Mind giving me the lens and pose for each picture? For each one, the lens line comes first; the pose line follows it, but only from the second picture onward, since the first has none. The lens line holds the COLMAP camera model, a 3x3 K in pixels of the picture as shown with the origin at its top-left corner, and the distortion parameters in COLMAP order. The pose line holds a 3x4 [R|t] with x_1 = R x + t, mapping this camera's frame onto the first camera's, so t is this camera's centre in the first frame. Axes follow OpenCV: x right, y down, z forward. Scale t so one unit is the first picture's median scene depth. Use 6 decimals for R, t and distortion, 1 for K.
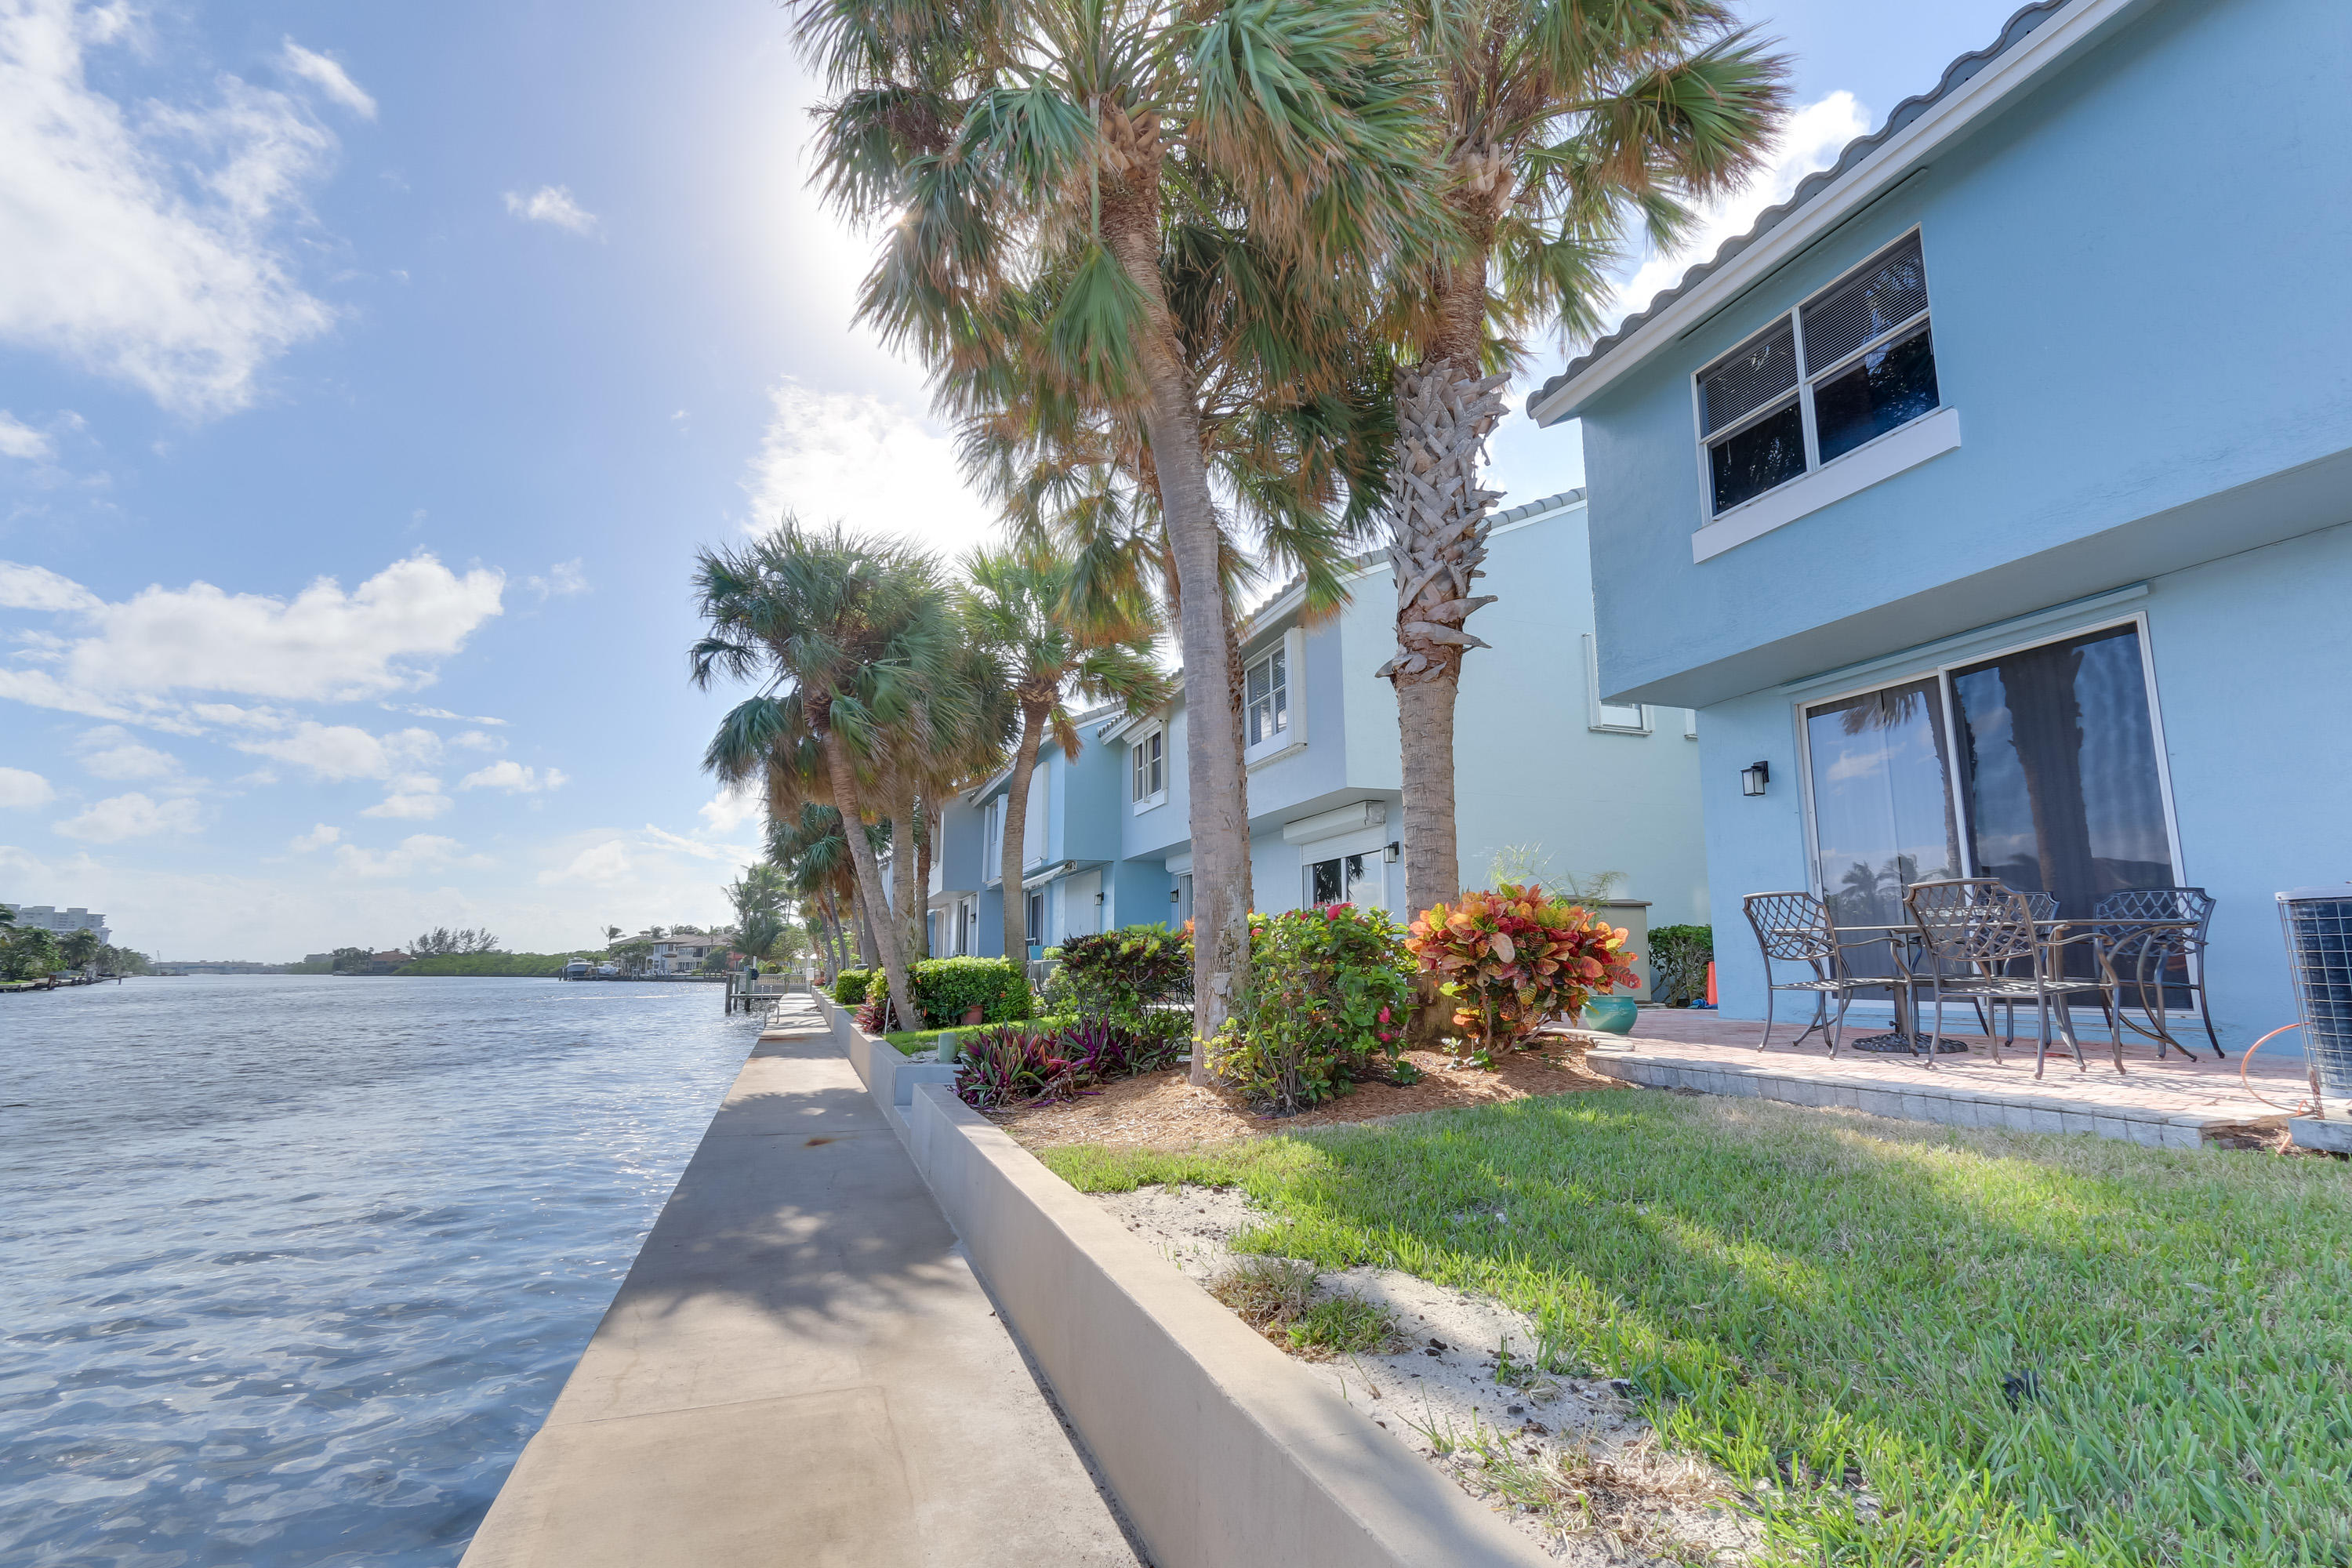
lens RADIAL K [[1061.6, 0, 1184.6], [0, 1061.6, 806.0], [0, 0, 1]] dist [0.000989, 0.001135]
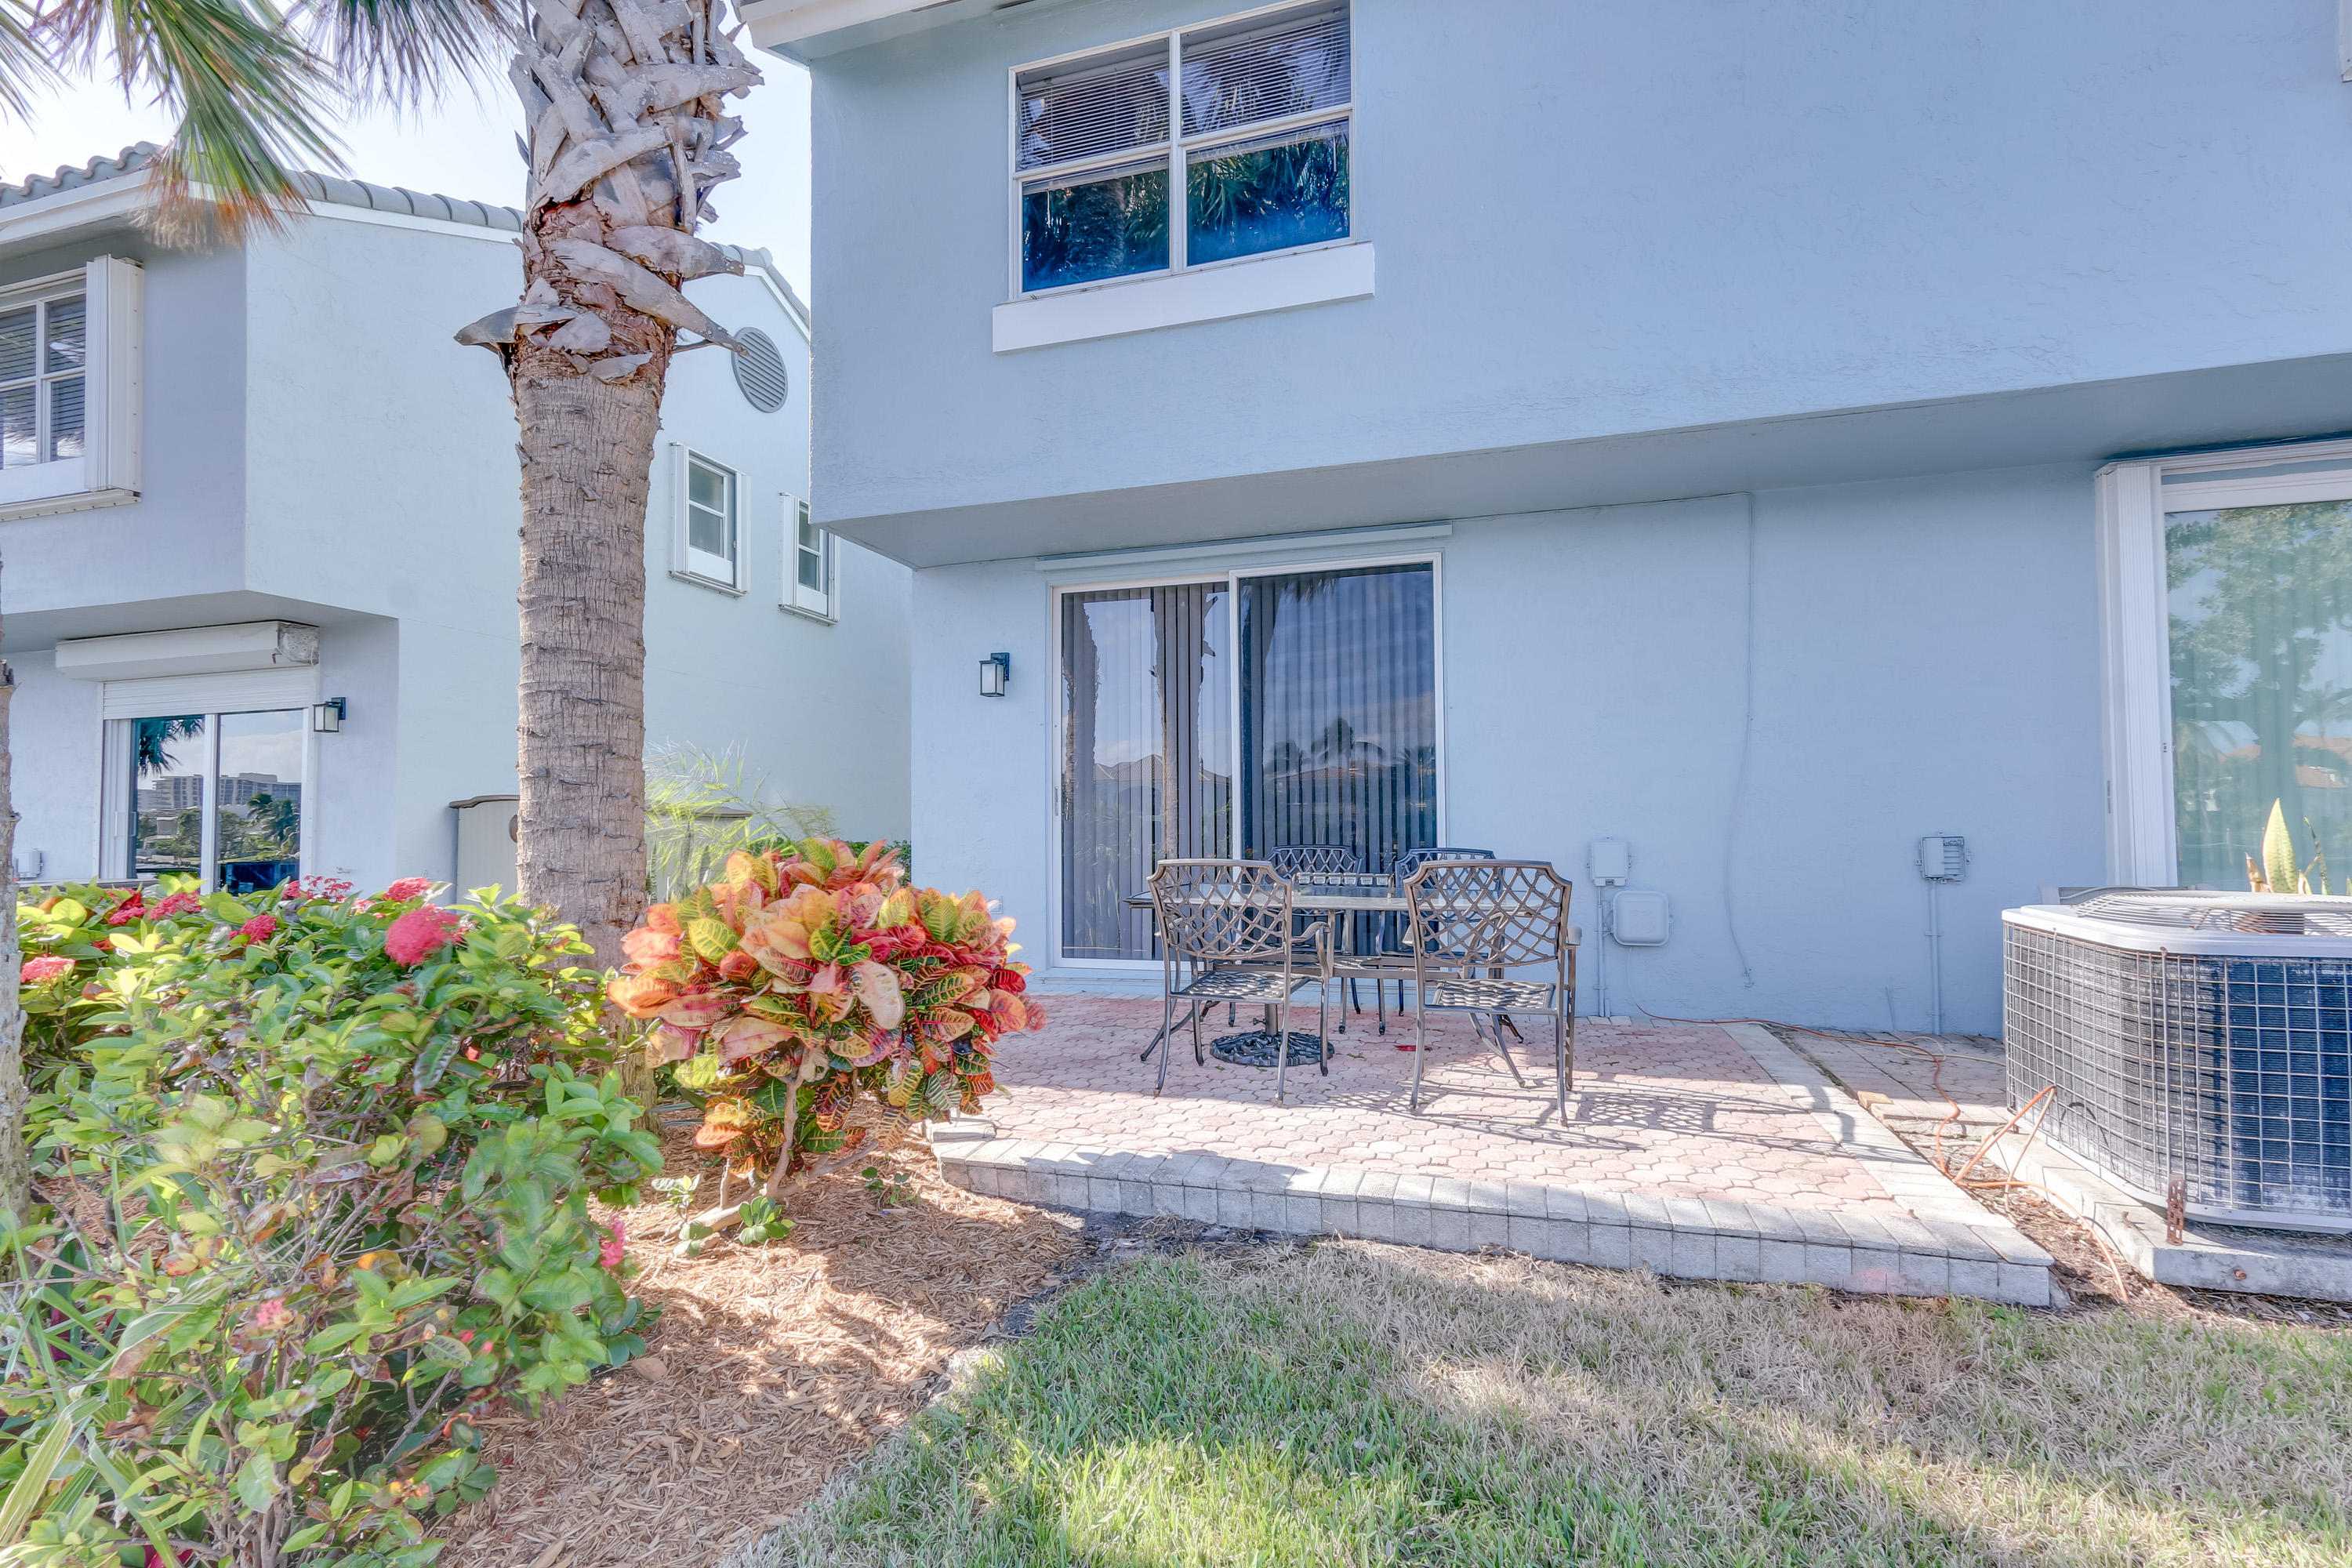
lens RADIAL K [[1061.6, 0, 1184.6], [0, 1061.6, 806.0], [0, 0, 1]] dist [0.000989, 0.001135]
pose [[0.599562, 0.024578, 0.799951, 0.007691], [-0.115495, 0.991723, 0.056093, 0.006411], [-0.791951, -0.126021, 0.597438, 0.281083]]
